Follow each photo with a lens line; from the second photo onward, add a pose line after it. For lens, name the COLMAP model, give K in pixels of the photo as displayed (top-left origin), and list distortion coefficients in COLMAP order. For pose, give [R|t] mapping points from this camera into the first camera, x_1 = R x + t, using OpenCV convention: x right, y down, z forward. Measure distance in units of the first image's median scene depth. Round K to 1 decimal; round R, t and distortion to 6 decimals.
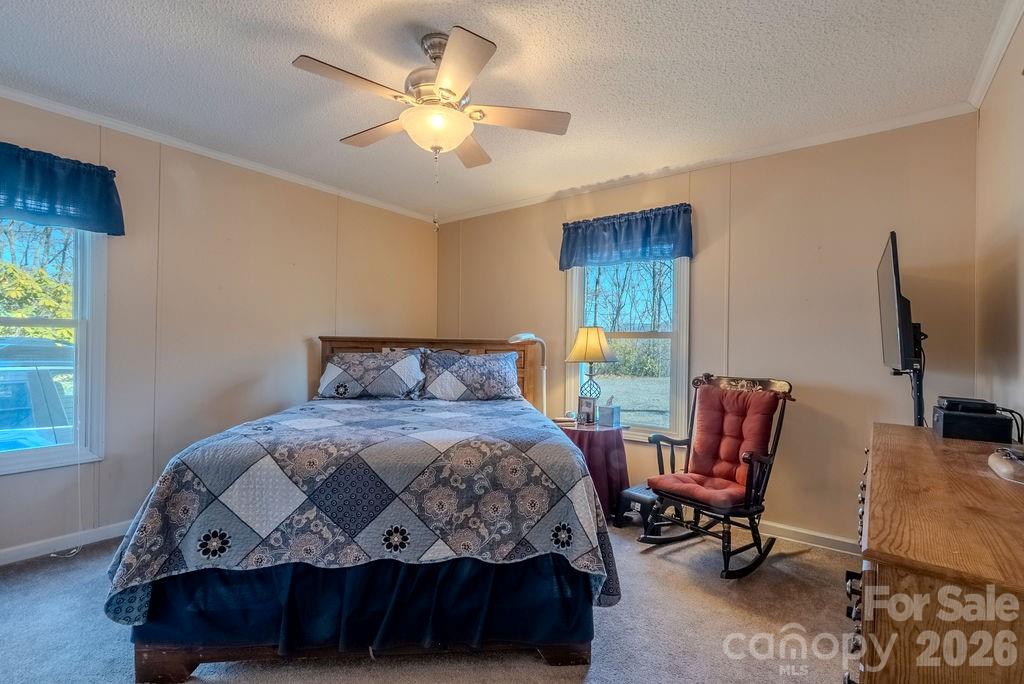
lens RADIAL K [[473.9, 0, 512.0], [0, 473.9, 342.0], [0, 0, 1]] dist [-0.002404, -0.000472]
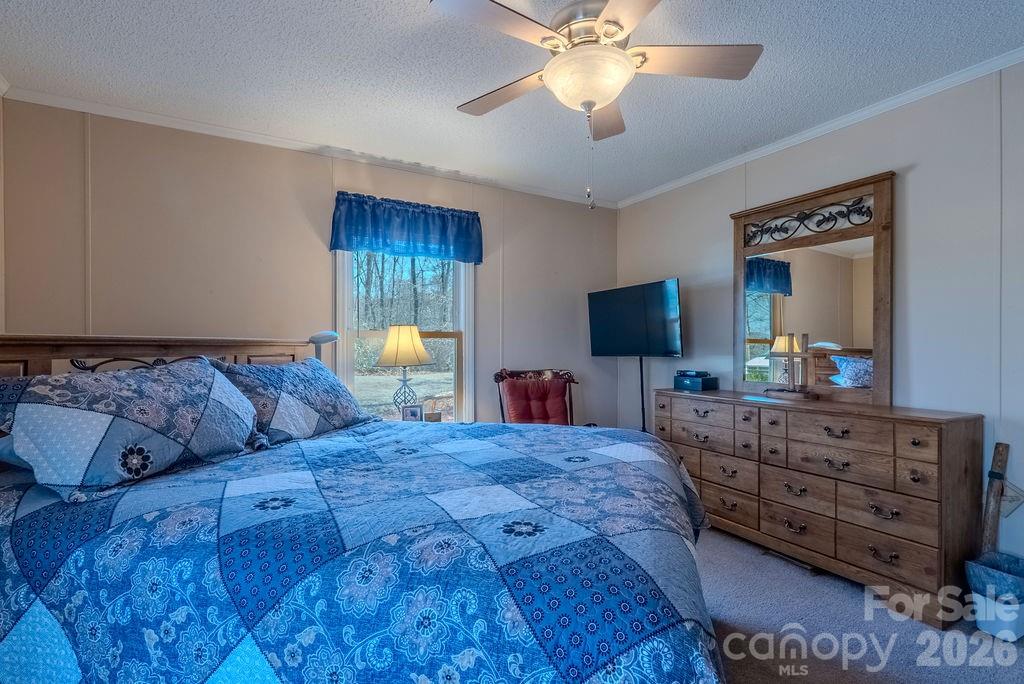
lens RADIAL K [[473.9, 0, 512.0], [0, 473.9, 342.0], [0, 0, 1]] dist [-0.002404, -0.000472]
pose [[0.387448, -0.008582, 0.921852, -0.569190], [0.002752, 0.999963, 0.008152, -0.006766], [-0.921888, -0.000622, 0.387457, 0.486234]]
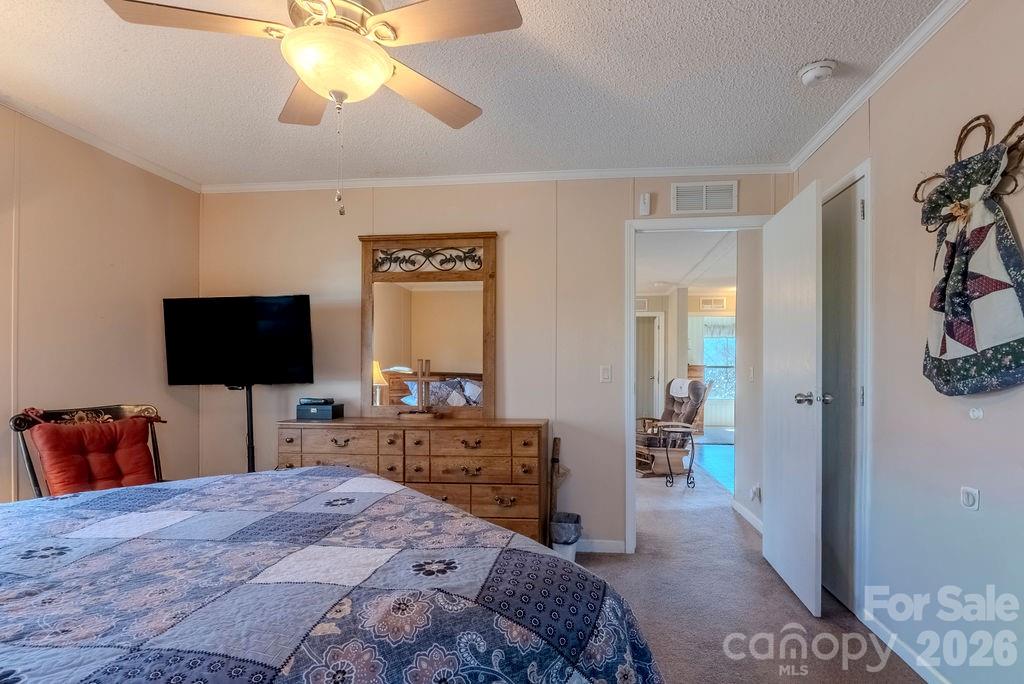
lens RADIAL K [[527.1, 0, 541.3], [0, 527.1, 365.5], [0, 0, 1]] dist [-0.000172, -0.000309]
pose [[-0.525809, -0.008260, 0.850562, -0.587637], [-0.011007, 0.999935, 0.002906, -0.007315], [-0.850531, -0.007835, -0.525866, 0.690304]]
